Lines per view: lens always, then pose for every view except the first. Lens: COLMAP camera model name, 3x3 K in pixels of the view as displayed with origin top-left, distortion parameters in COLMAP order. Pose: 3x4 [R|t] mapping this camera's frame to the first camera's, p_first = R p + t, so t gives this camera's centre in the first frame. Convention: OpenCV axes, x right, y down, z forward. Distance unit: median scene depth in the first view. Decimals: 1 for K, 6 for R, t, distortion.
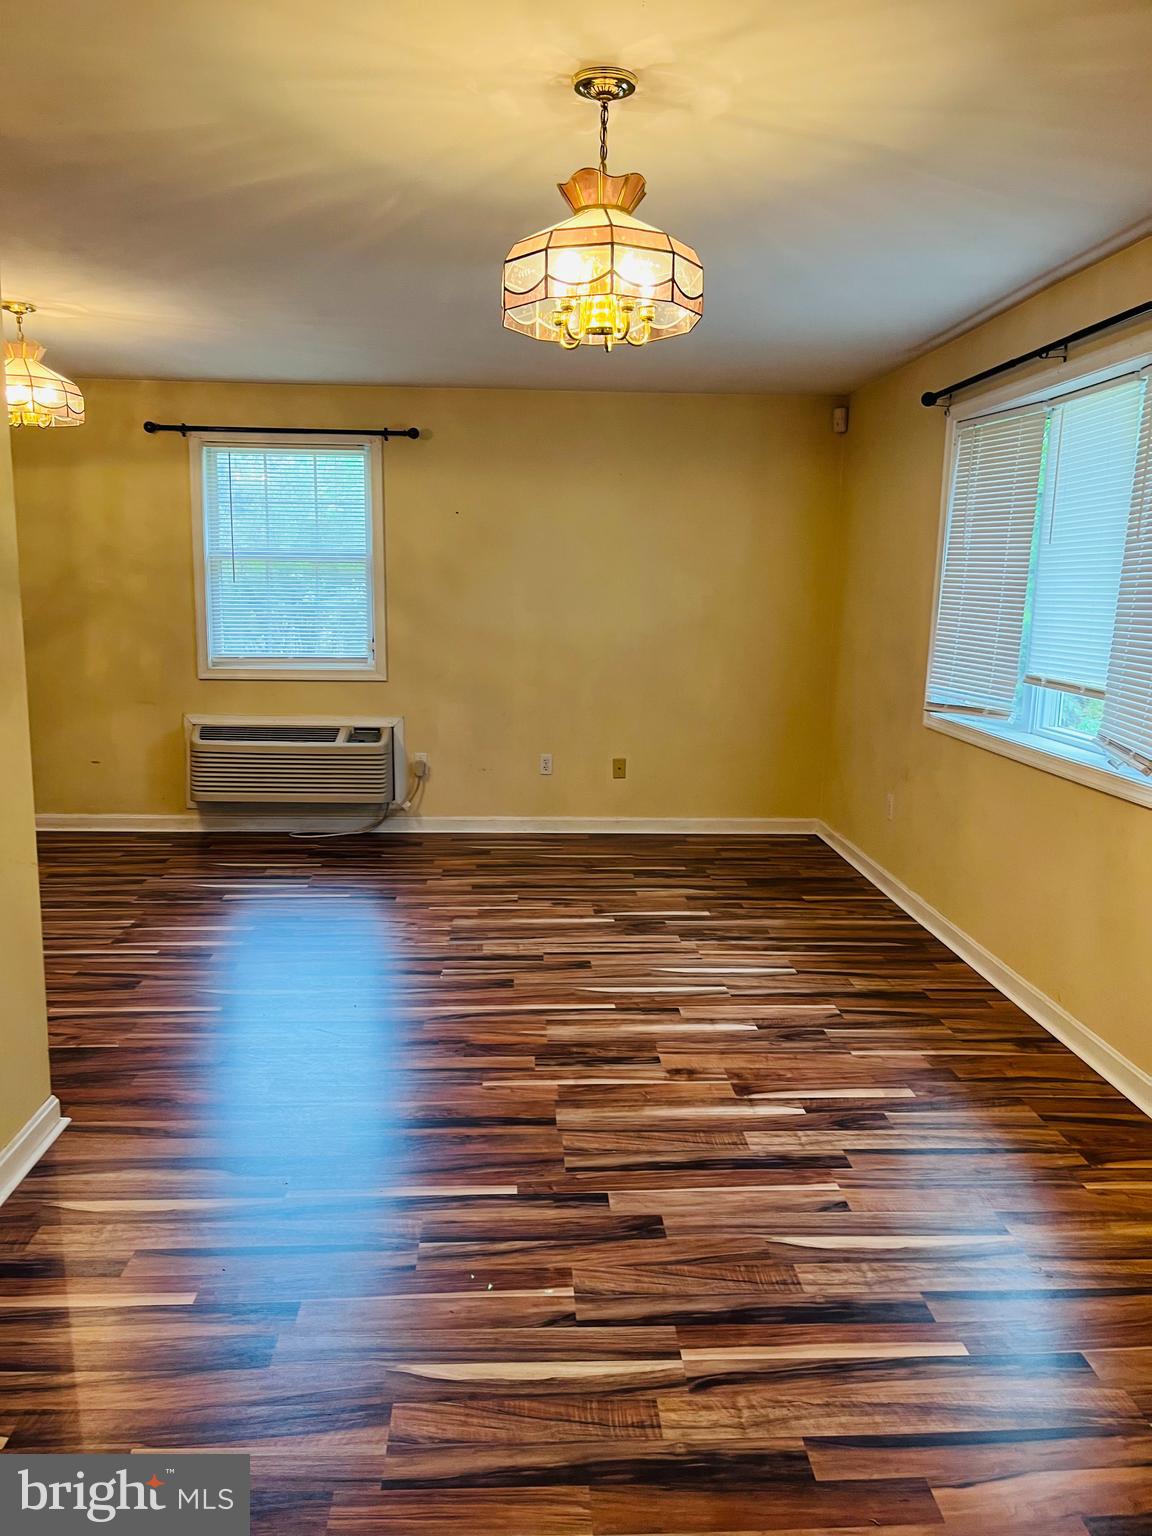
lens RADIAL K [[1163.0, 0, 566.1], [0, 1163.0, 779.7], [0, 0, 1]] dist [0.025943, -0.017508]
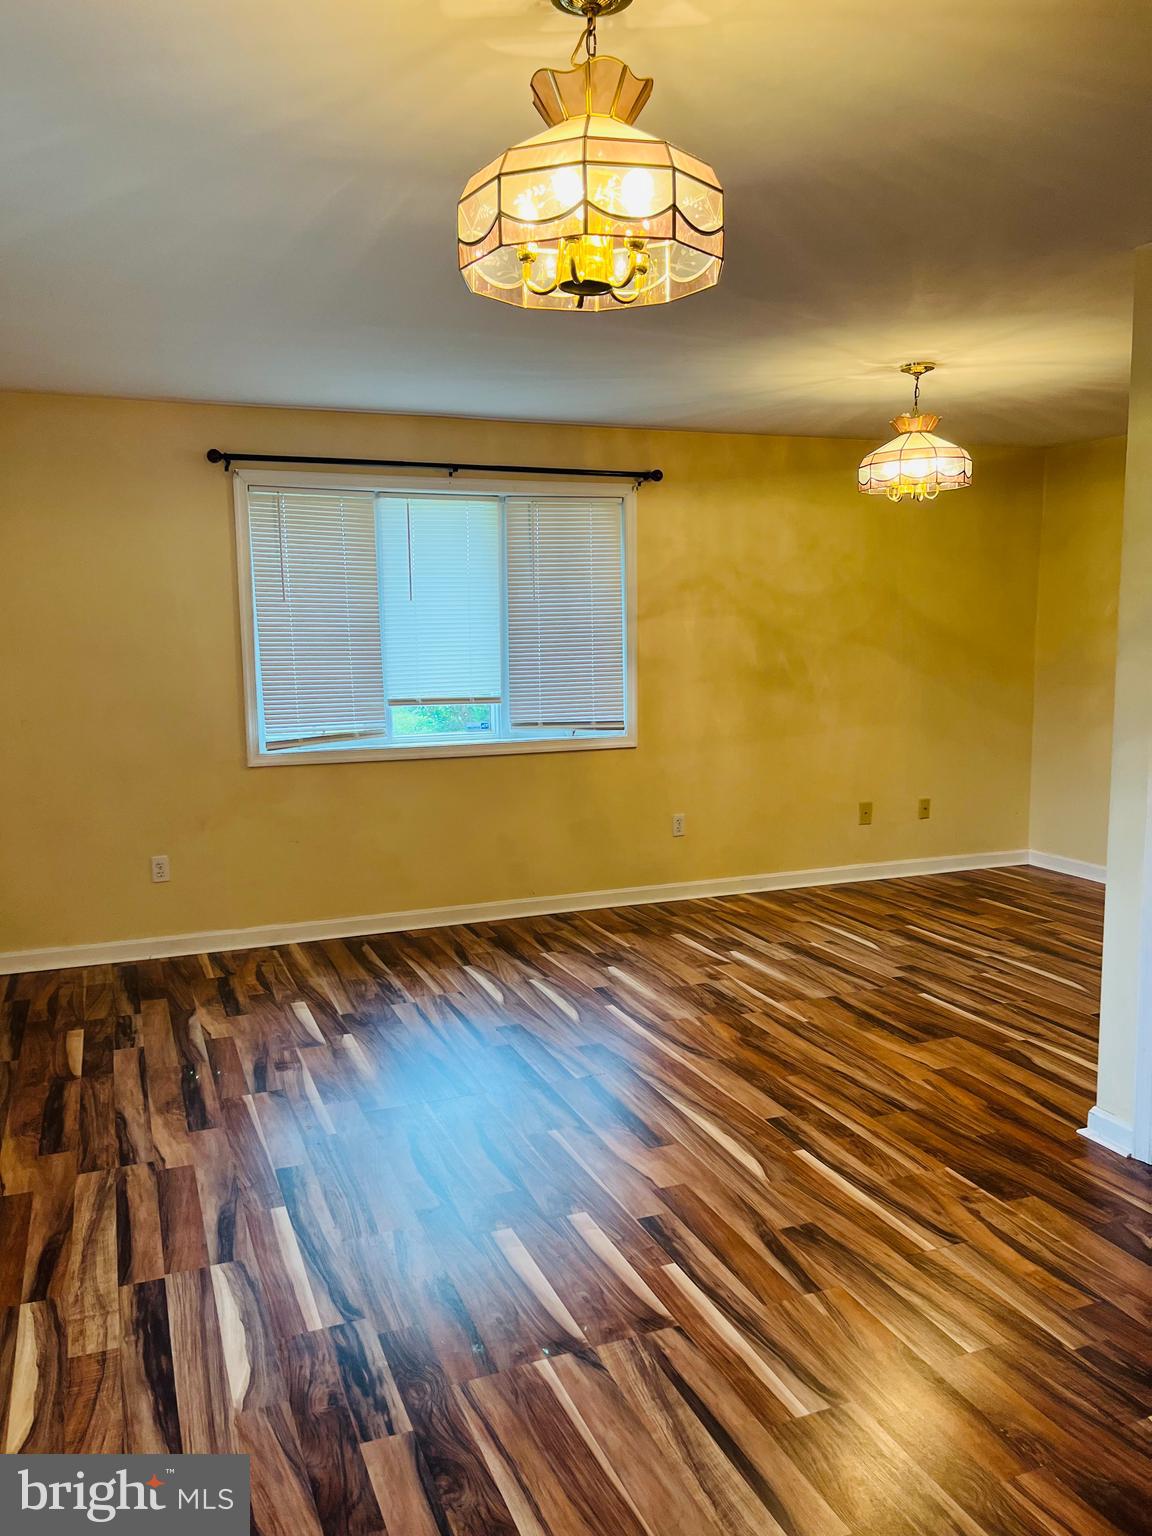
lens RADIAL K [[1163.0, 0, 565.8], [0, 1163.0, 758.9], [0, 0, 1]] dist [0.025943, -0.017508]
pose [[-0.321913, -0.123888, 0.938629, -0.976777], [0.168974, 0.967967, 0.185711, -0.253996], [-0.931569, 0.218386, -0.290667, 1.319111]]
